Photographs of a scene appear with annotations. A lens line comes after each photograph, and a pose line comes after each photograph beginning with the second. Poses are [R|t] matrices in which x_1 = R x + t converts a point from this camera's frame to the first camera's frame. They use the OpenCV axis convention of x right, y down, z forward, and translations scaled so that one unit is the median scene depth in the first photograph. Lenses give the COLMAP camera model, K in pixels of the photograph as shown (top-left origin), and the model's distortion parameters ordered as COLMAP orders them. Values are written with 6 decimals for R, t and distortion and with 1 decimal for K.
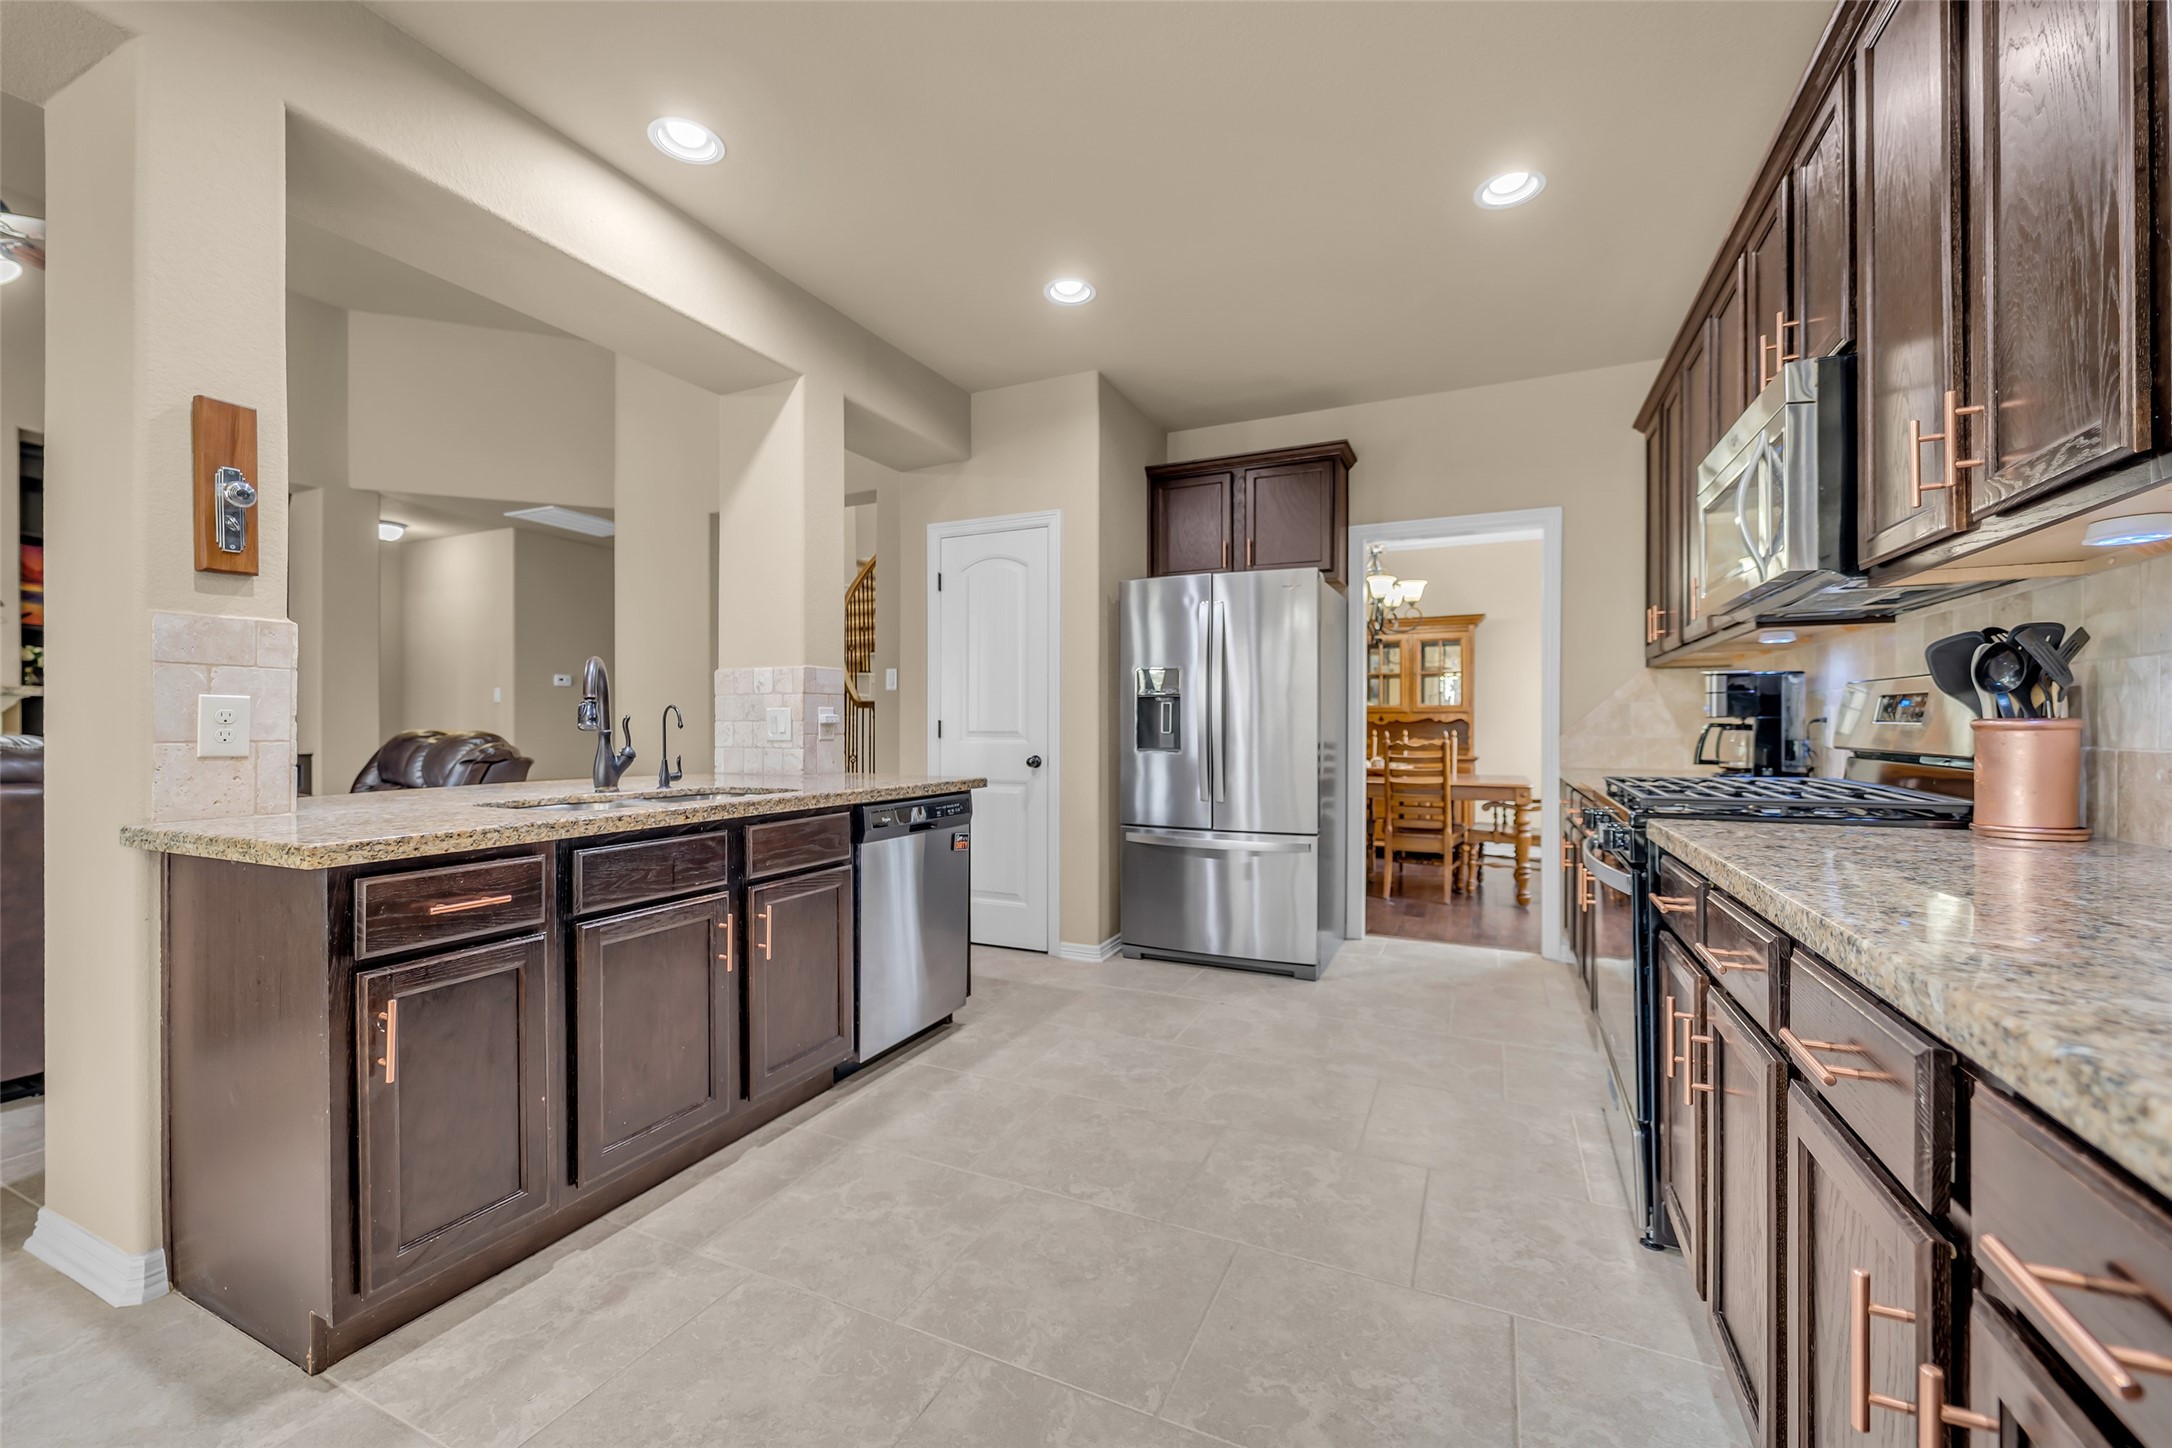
lens RADIAL K [[877.1, 0, 1080.8], [0, 877.1, 730.5], [0, 0, 1]] dist [-0.000134, -0.000526]
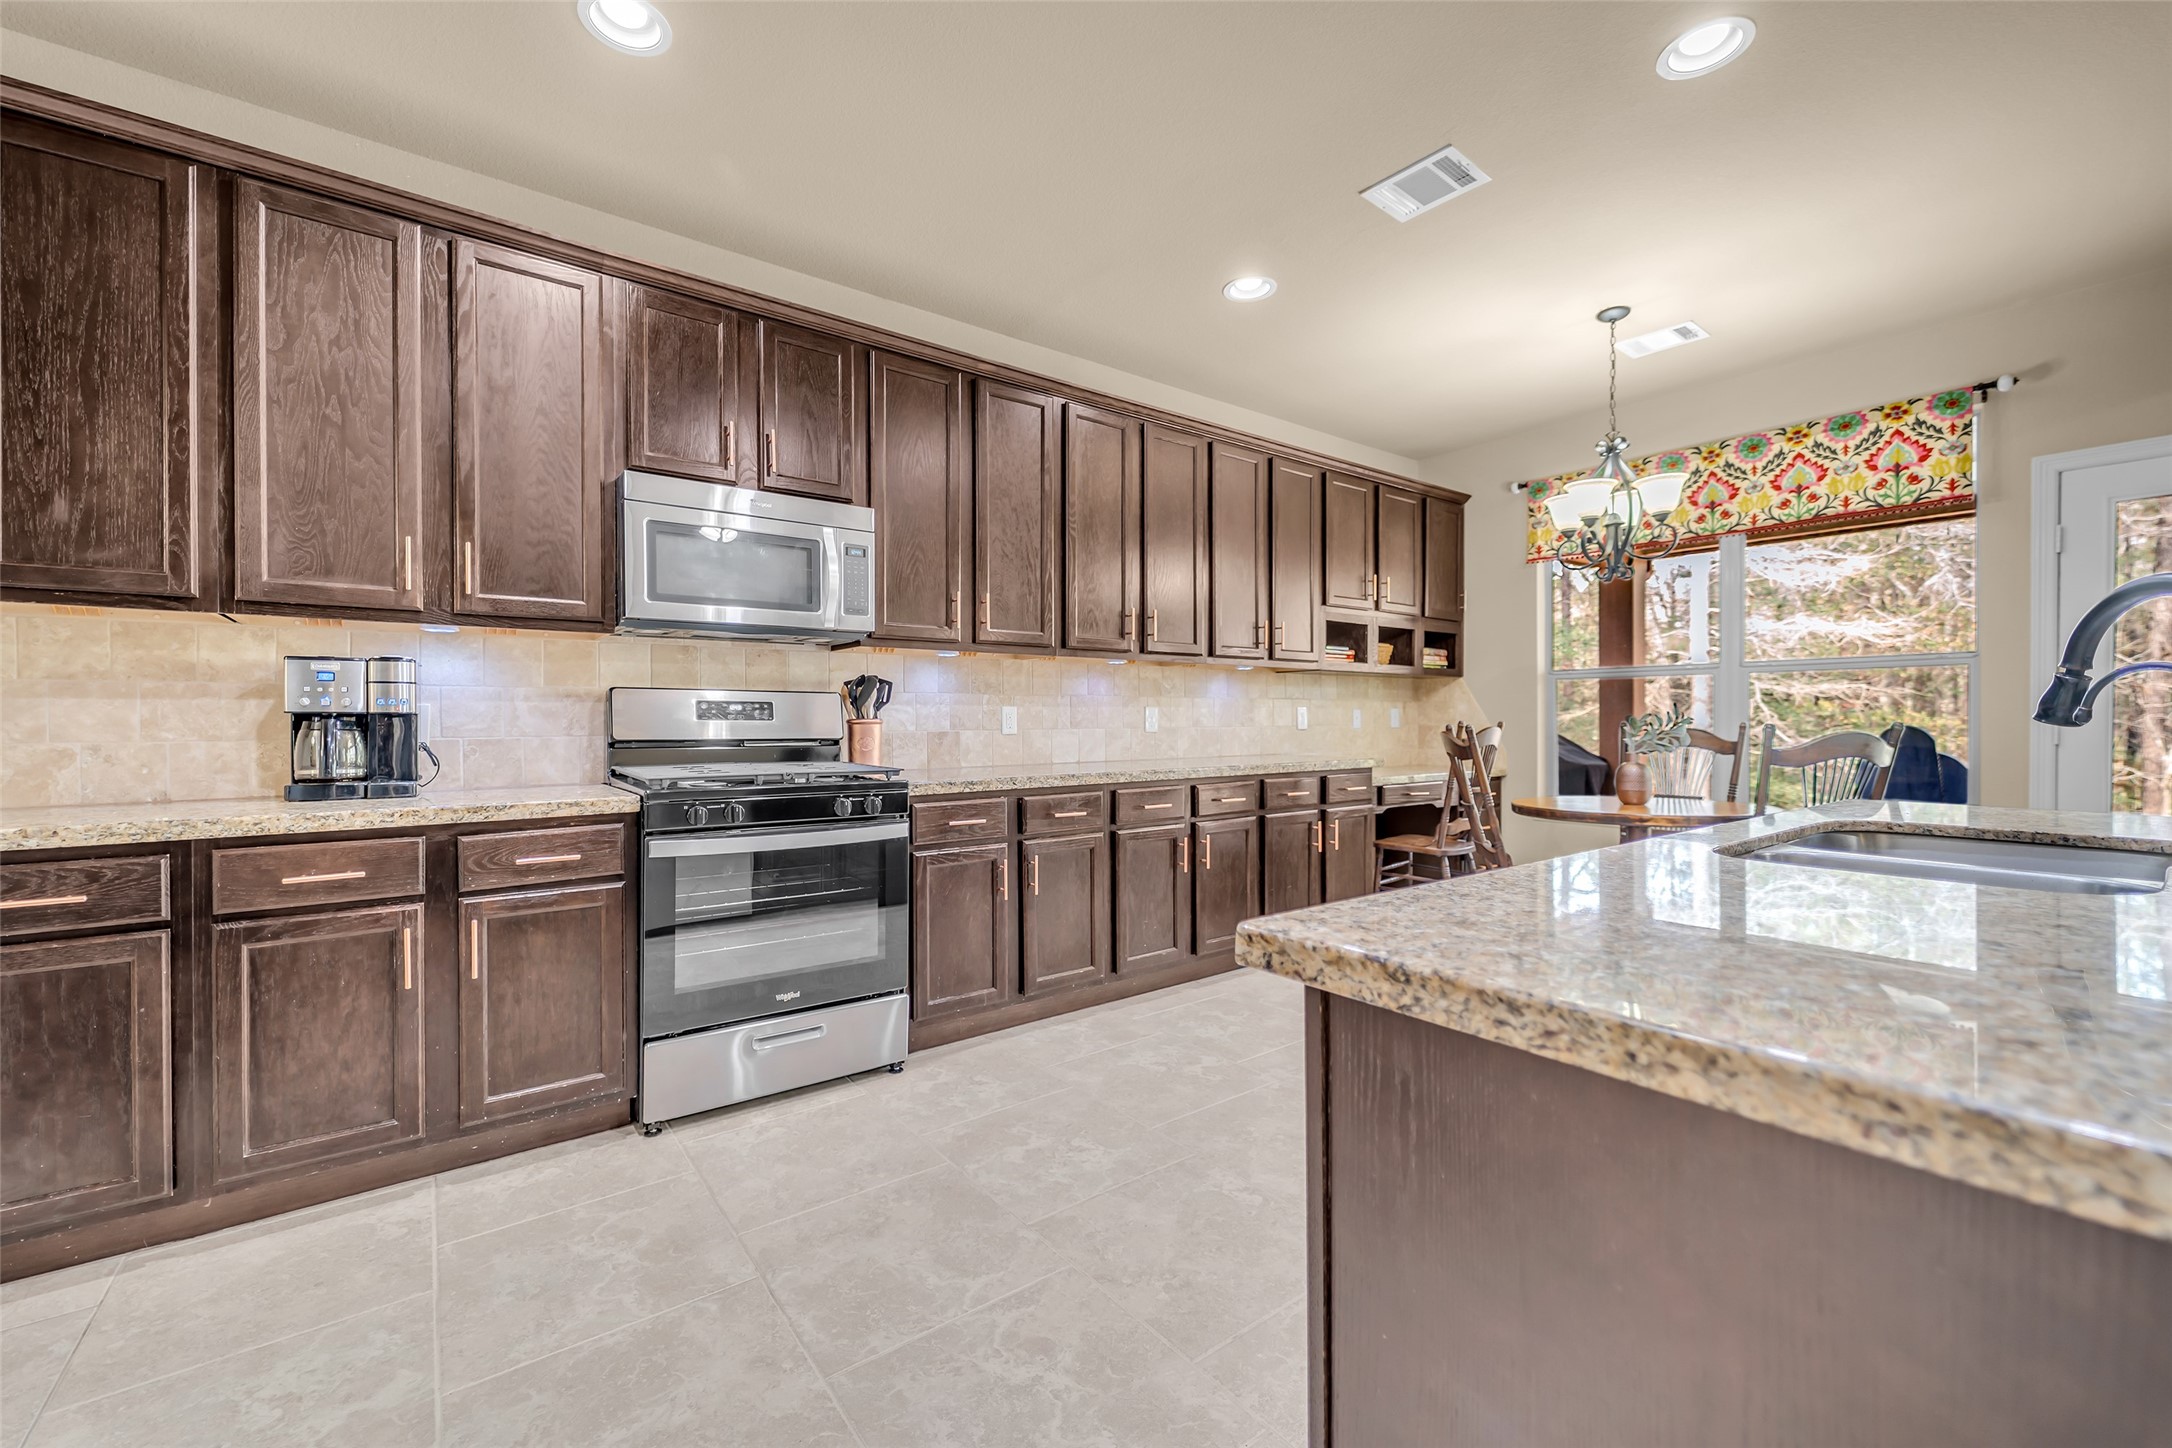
lens RADIAL K [[869.2, 0, 1076.4], [0, 869.2, 720.6], [0, 0, 1]] dist [0.000881, 0.000417]
pose [[-0.881052, 0.005315, 0.472989, -0.241831], [0.006451, 0.999979, 0.000780, -0.007832], [-0.472975, 0.003738, -0.881068, 1.622026]]
